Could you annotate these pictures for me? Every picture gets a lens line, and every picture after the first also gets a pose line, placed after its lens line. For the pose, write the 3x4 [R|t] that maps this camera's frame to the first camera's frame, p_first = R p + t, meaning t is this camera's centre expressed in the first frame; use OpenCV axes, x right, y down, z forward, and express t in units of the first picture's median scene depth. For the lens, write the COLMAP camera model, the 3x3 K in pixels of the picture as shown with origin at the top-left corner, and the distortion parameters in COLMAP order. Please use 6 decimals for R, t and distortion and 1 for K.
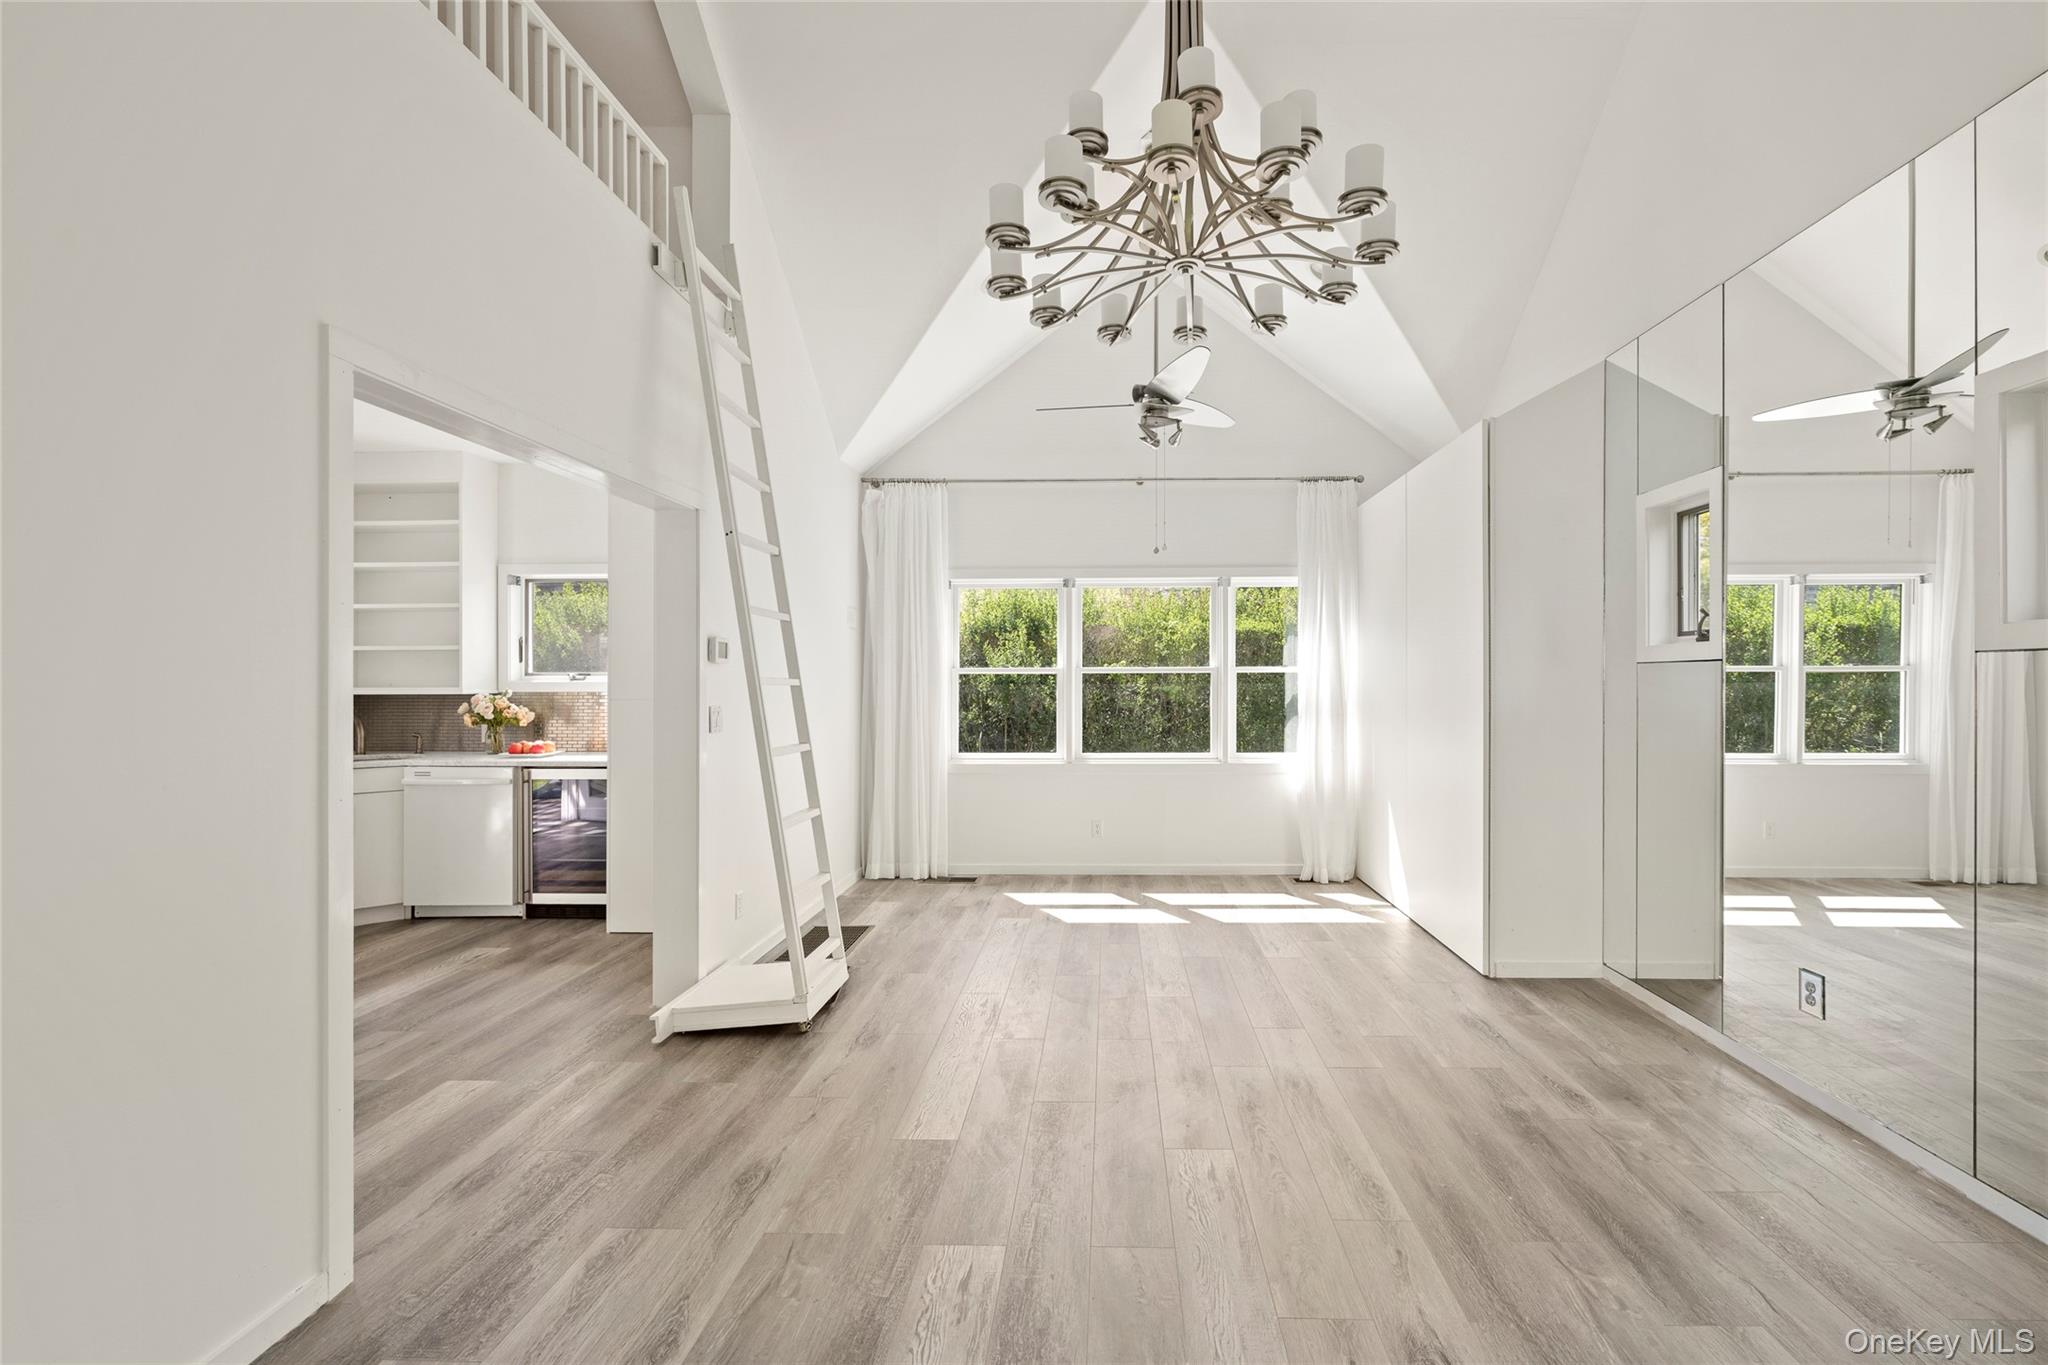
lens RADIAL K [[870.5, 0, 1067.5], [0, 870.5, 681.5], [0, 0, 1]] dist [0.002522, 0.000482]
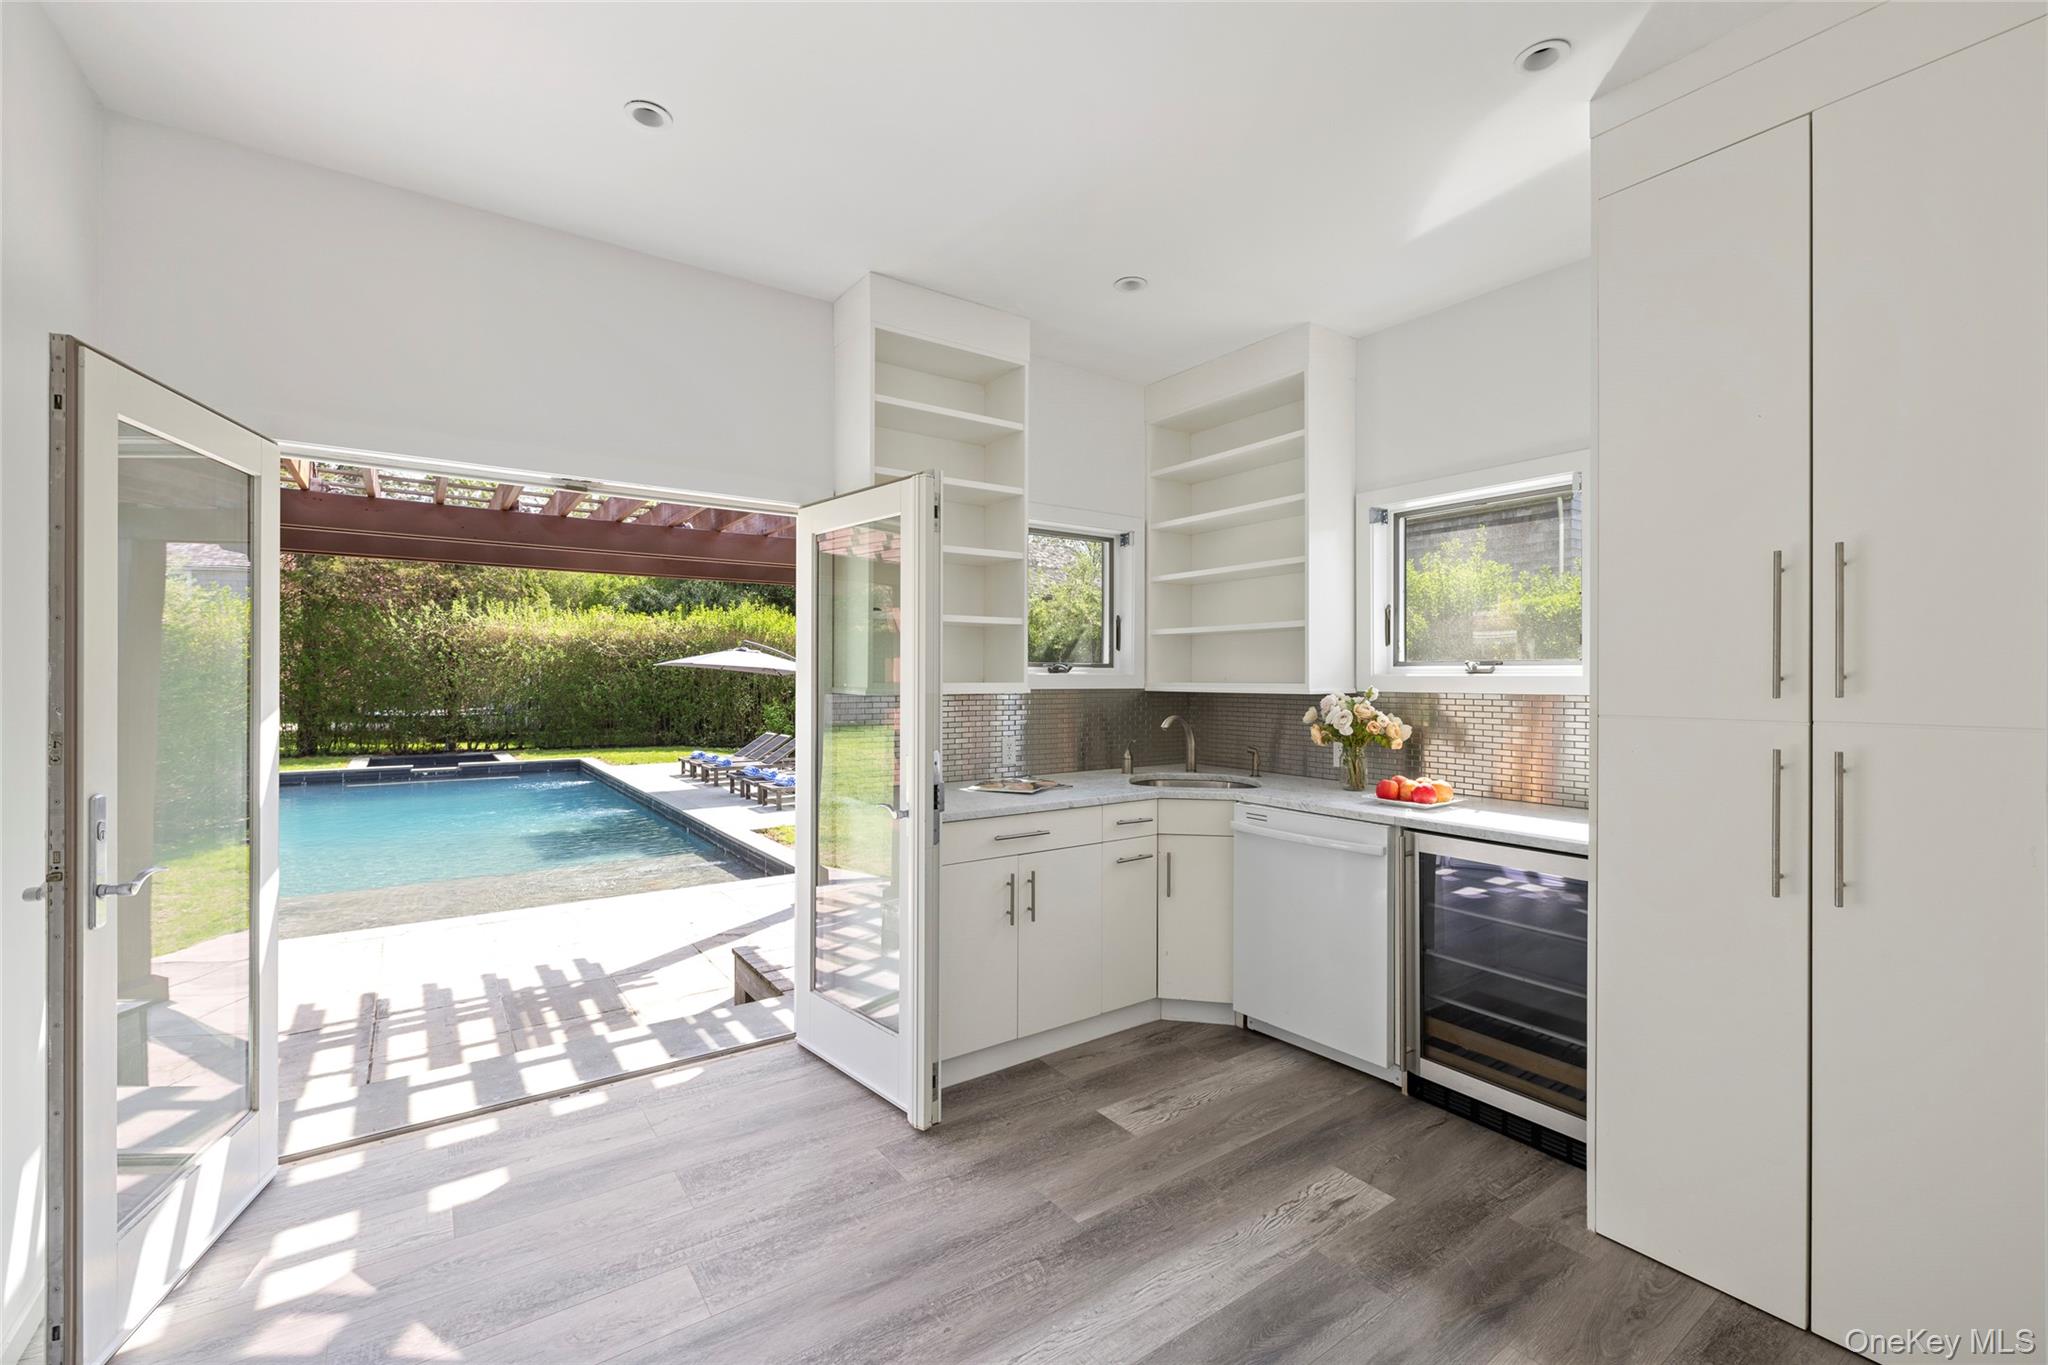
lens RADIAL K [[870.5, 0, 1026.0], [0, 870.5, 675.7], [0, 0, 1]] dist [0.002522, 0.000482]
pose [[0.609818, -0.000747, -0.792541, -0.305862], [0.000078, 1.000000, -0.000882, 0.001051], [0.792542, 0.000476, 0.609818, 0.433423]]
